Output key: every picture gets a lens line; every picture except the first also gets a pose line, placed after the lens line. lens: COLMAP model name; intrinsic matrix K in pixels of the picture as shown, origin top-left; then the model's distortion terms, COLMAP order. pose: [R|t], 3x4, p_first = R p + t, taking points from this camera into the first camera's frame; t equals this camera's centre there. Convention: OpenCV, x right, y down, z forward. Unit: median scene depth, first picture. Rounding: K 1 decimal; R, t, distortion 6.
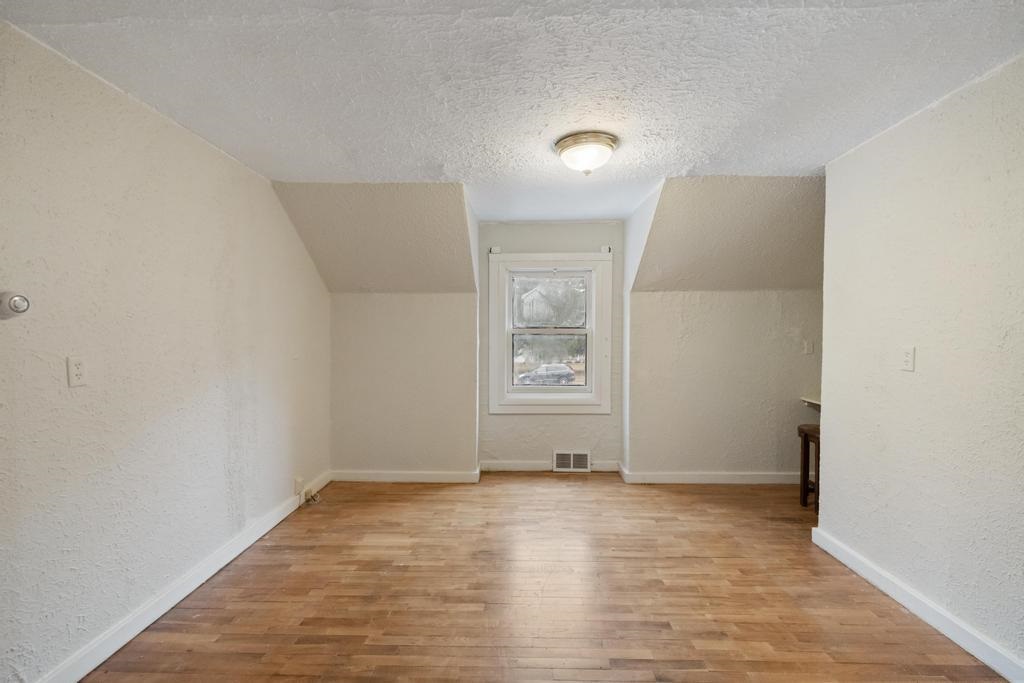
lens RADIAL K [[455.5, 0, 512.0], [0, 455.5, 341.5], [0, 0, 1]] dist [-0.004908, 0.000095]
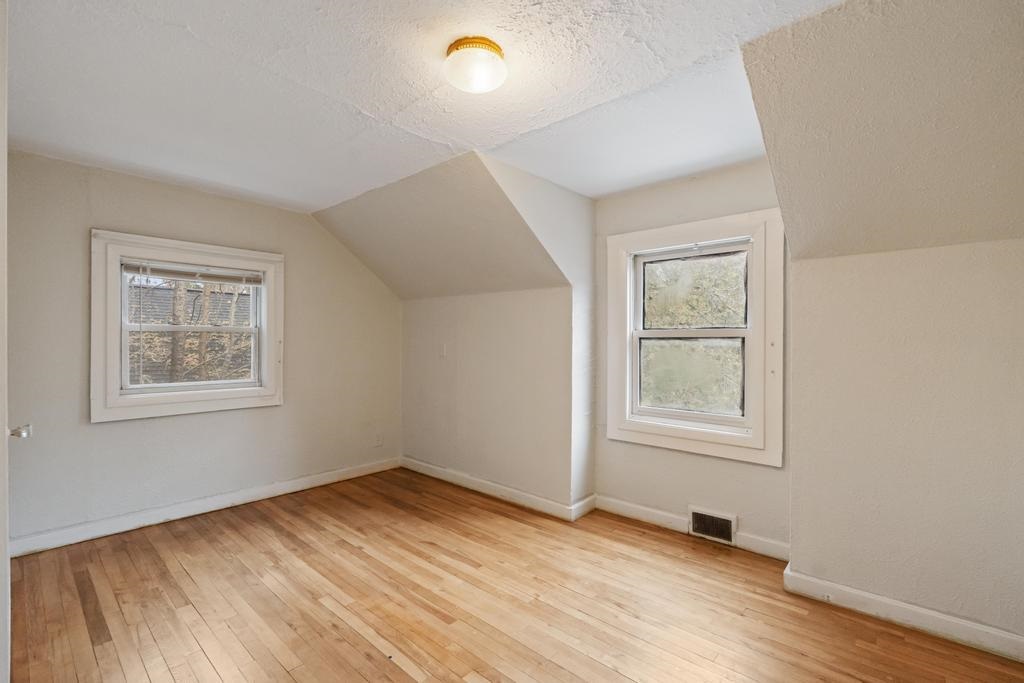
lens RADIAL K [[455.5, 0, 512.0], [0, 455.5, 341.5], [0, 0, 1]] dist [-0.004908, 0.000095]
pose [[0.764368, 0.003707, -0.644769, 0.396397], [-0.019358, 0.999665, -0.017201, 0.009435], [0.644489, 0.025629, 0.764184, 0.345871]]
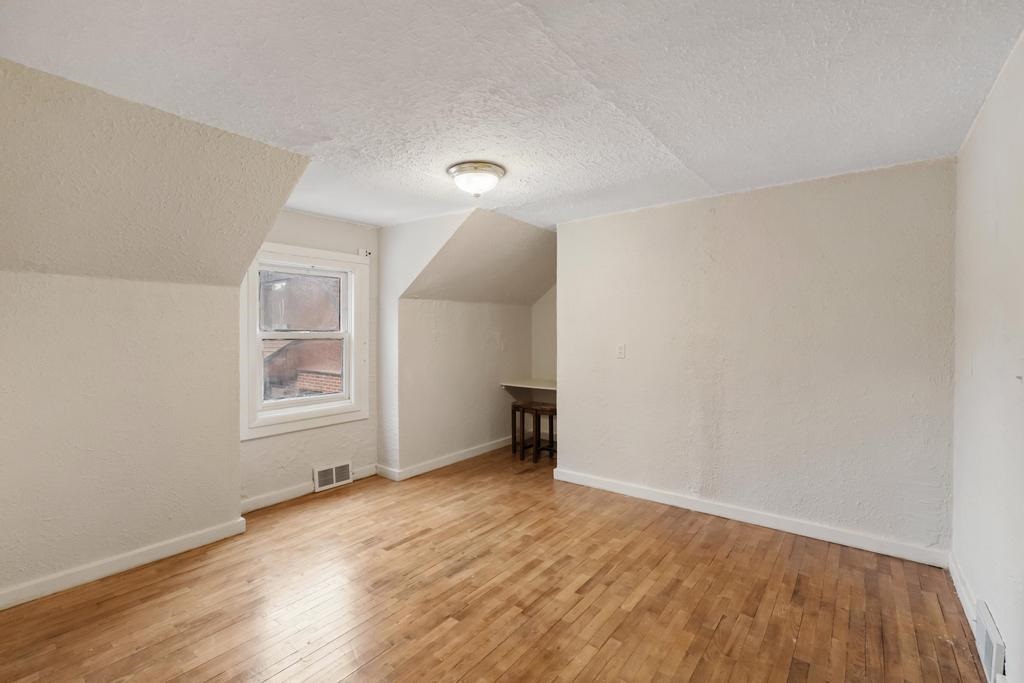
lens RADIAL K [[453.5, 0, 508.3], [0, 453.5, 332.2], [0, 0, 1]] dist [-0.002670, 0.000067]
pose [[0.594745, -0.001296, 0.803913, -0.476799], [0.019046, 0.999741, -0.012478, -0.012595], [-0.803688, 0.022733, 0.594616, 0.192227]]
